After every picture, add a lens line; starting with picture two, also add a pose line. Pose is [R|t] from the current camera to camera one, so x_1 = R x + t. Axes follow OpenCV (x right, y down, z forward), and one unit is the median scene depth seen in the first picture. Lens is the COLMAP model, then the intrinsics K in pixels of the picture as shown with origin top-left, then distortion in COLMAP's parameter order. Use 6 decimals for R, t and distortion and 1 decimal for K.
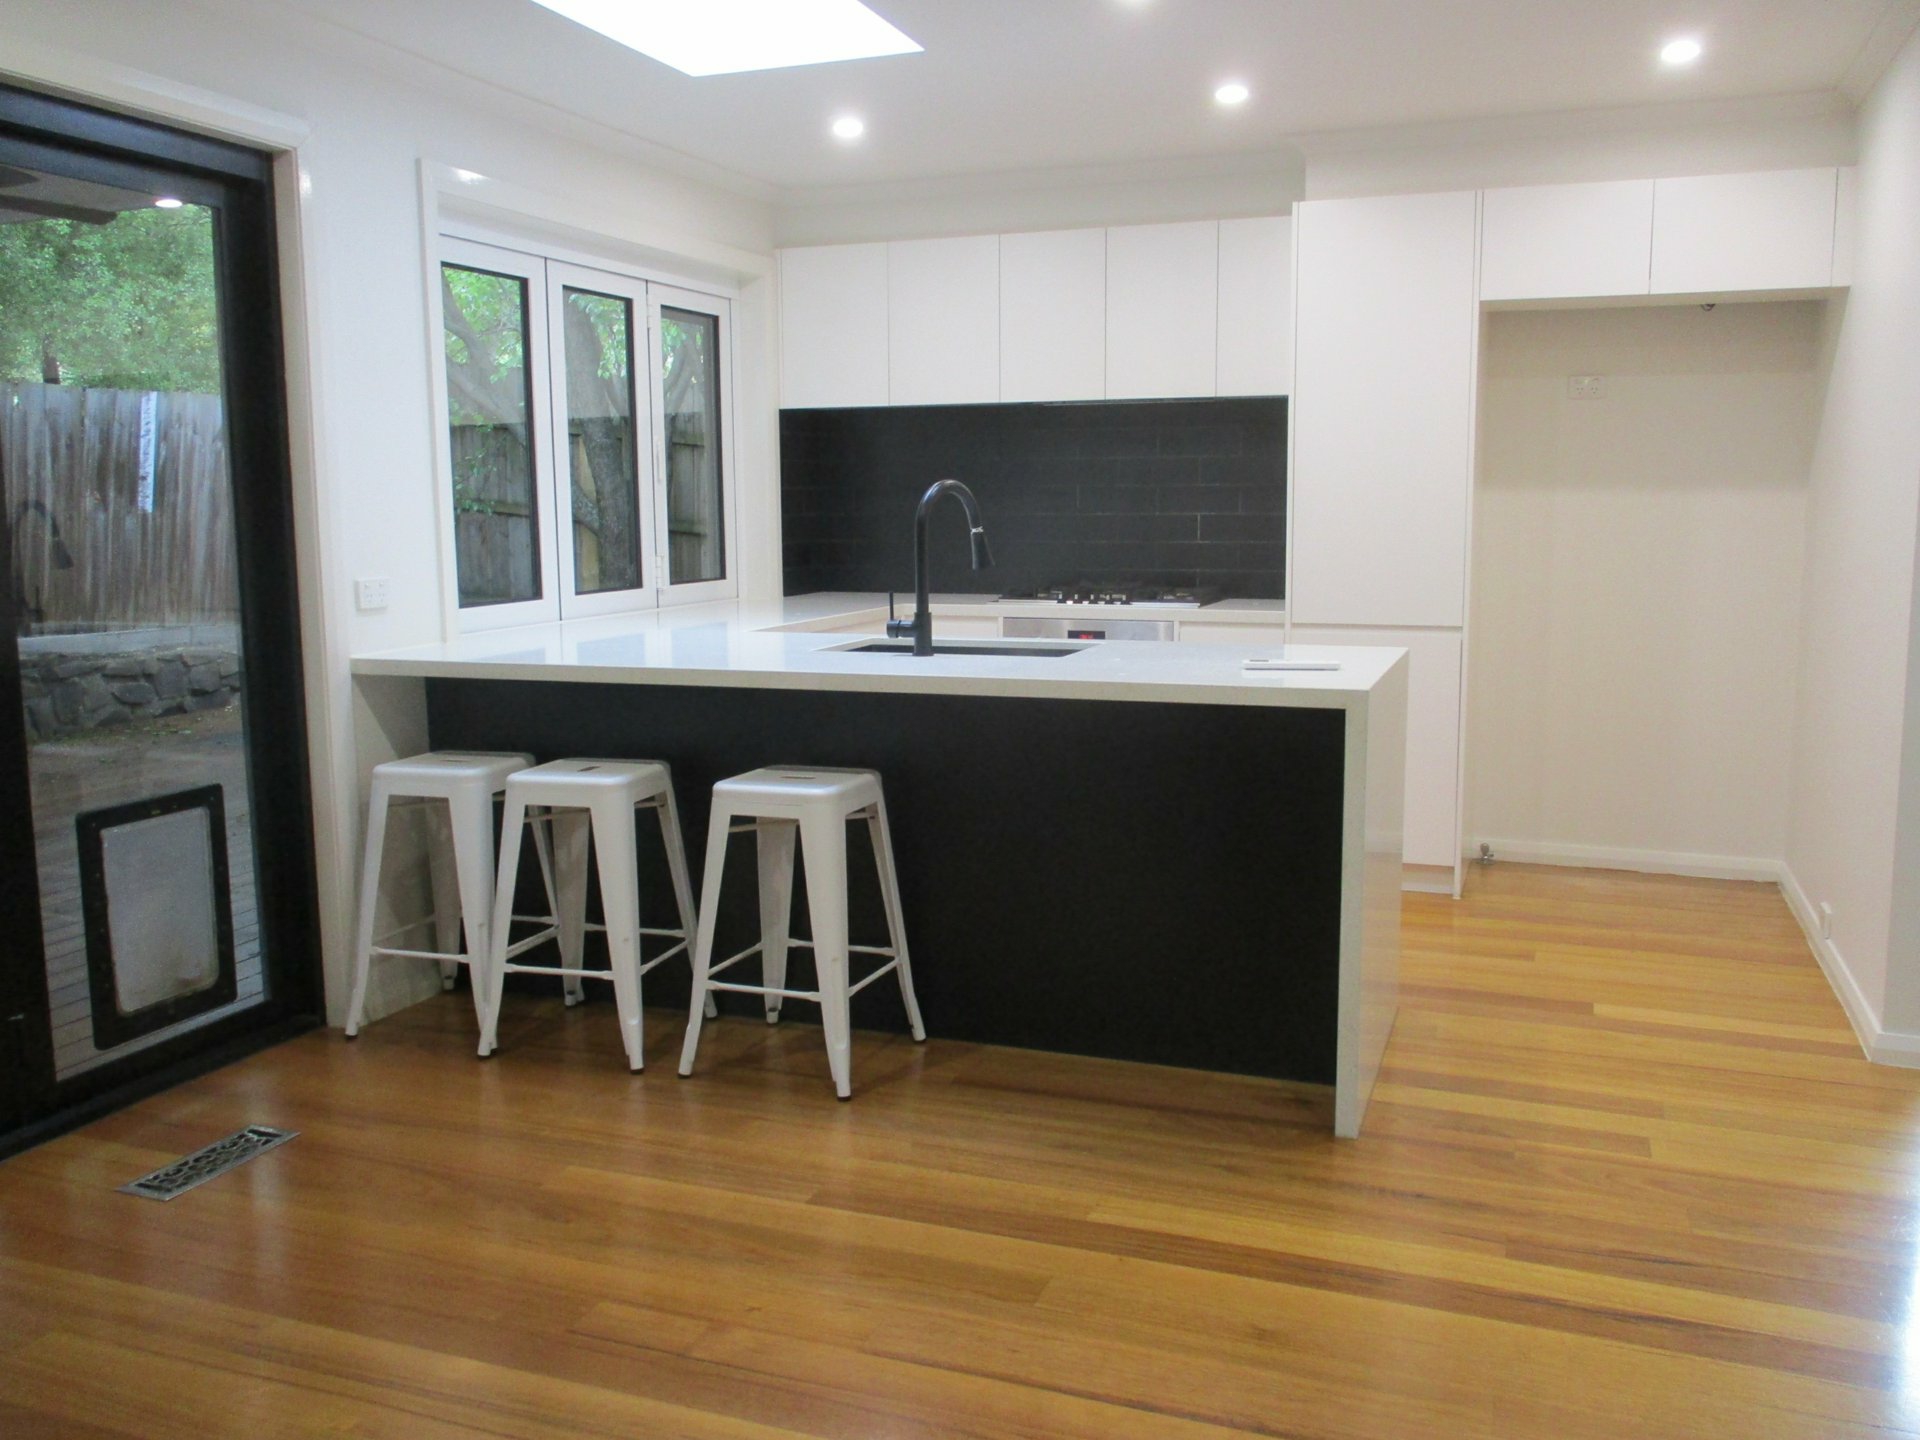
lens RADIAL K [[1608.8, 0, 960.0], [0, 1608.8, 720.0], [0, 0, 1]] dist [0.000523, -0.010360]
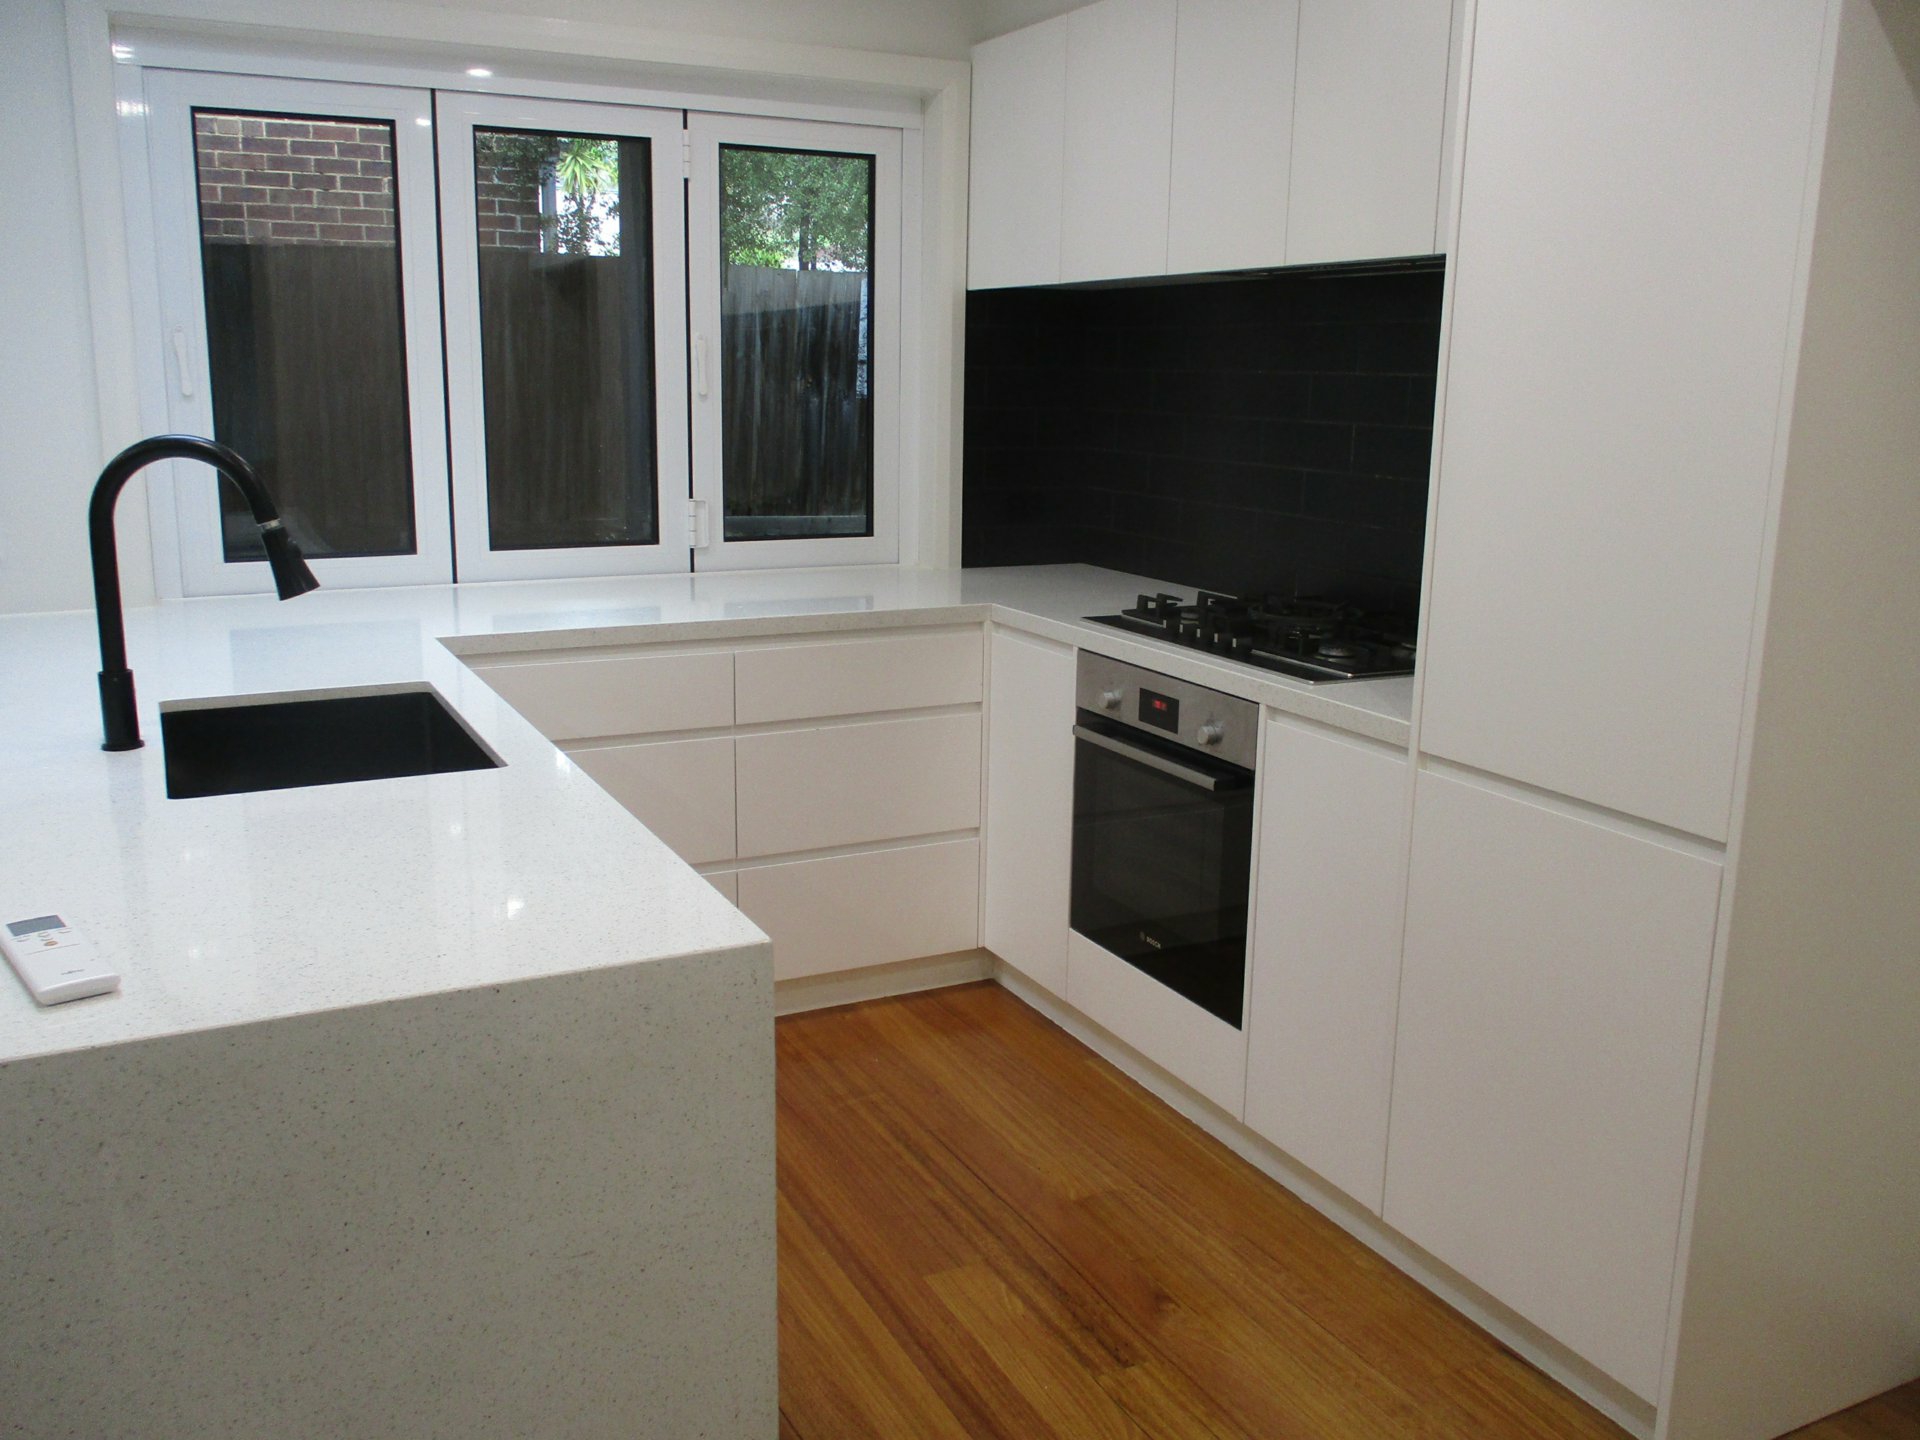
lens RADIAL K [[1608.8, 0, 960.0], [0, 1608.8, 720.0], [0, 0, 1]] dist [0.000523, -0.010360]
pose [[0.743151, 0.162168, -0.649175, 0.408986], [-0.111718, 0.986640, 0.118578, -0.109469], [0.659732, -0.015597, 0.751339, 0.561661]]
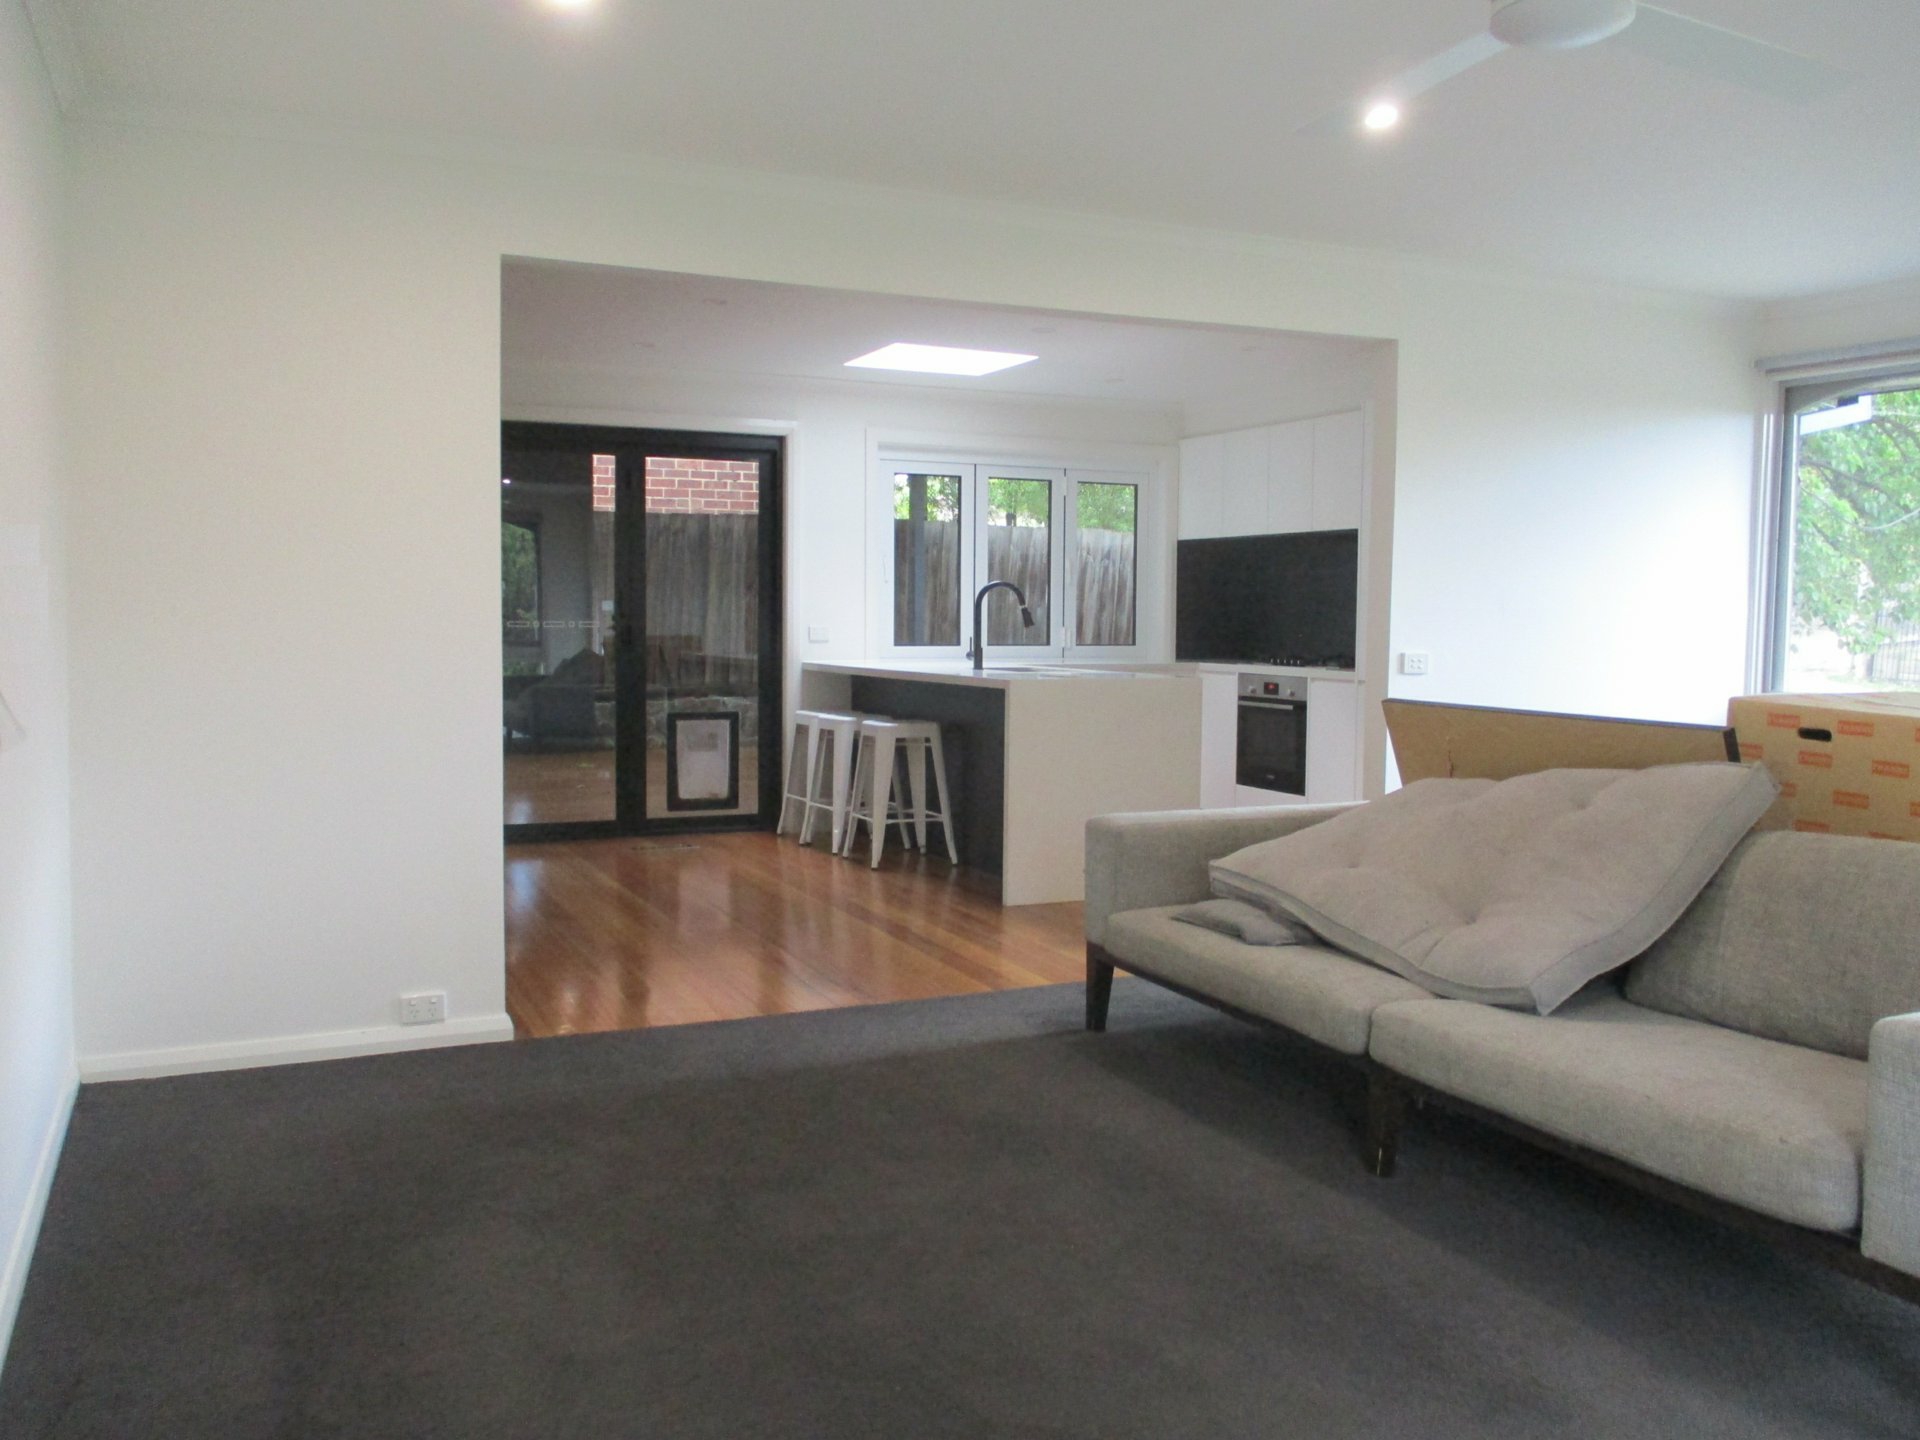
lens RADIAL K [[1608.8, 0, 960.0], [0, 1608.8, 720.0], [0, 0, 1]] dist [0.000523, -0.010360]
pose [[0.721760, 0.065693, -0.689019, 0.961909], [-0.113077, 0.993302, -0.023747, 0.050331], [0.682844, 0.095052, 0.724355, -0.315874]]
